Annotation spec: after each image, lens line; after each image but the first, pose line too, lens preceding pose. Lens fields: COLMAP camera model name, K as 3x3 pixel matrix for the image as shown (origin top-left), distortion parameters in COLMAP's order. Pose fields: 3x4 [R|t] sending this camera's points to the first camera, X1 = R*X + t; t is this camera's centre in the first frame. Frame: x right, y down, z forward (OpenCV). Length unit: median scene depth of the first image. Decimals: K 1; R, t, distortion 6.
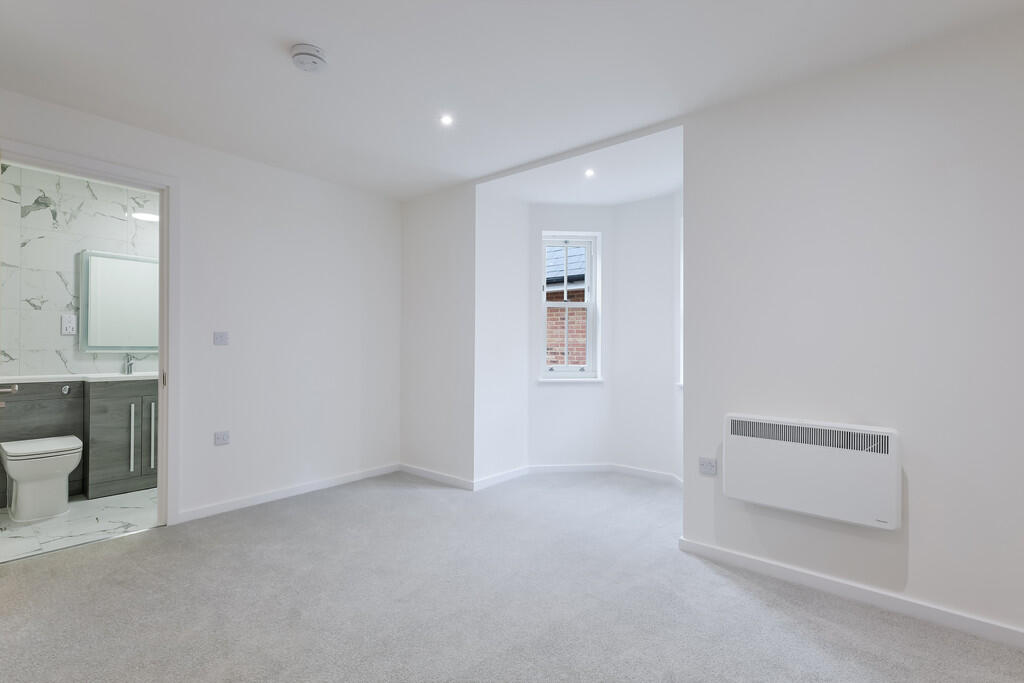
lens RADIAL K [[480.5, 0, 507.3], [0, 480.5, 345.9], [0, 0, 1]] dist [0.022211, 0.000682]
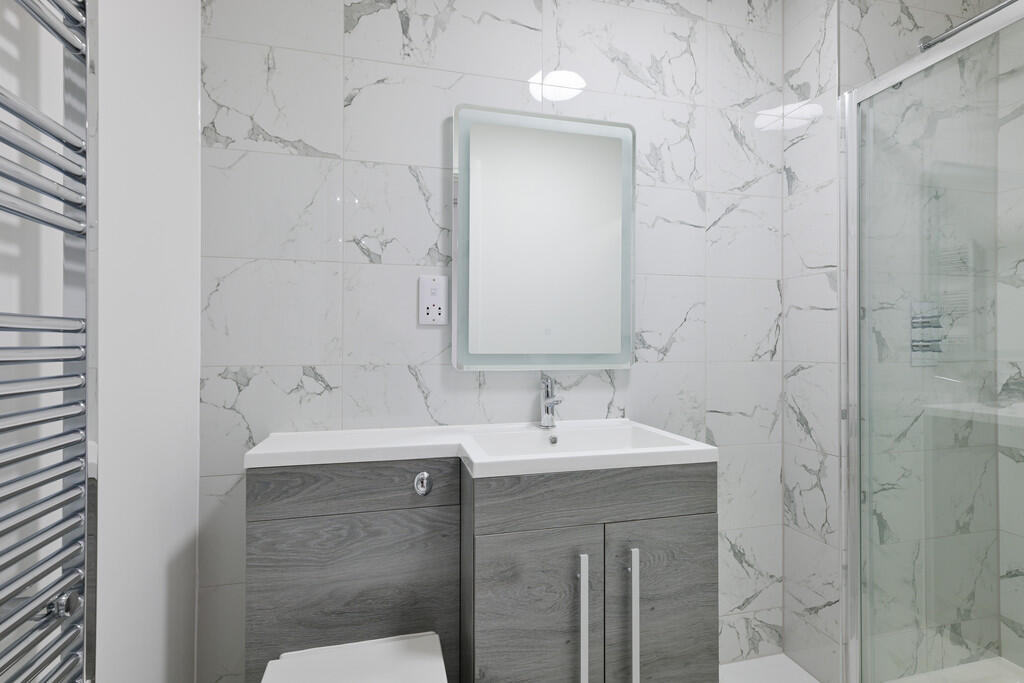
lens RADIAL K [[480.5, 0, 506.0], [0, 480.5, 342.2], [0, 0, 1]] dist [0.022211, 0.000682]
pose [[0.811281, -0.015604, -0.584448, -0.626589], [0.005827, 0.999810, -0.018605, -0.001984], [0.584628, 0.011688, 0.811218, 0.726066]]
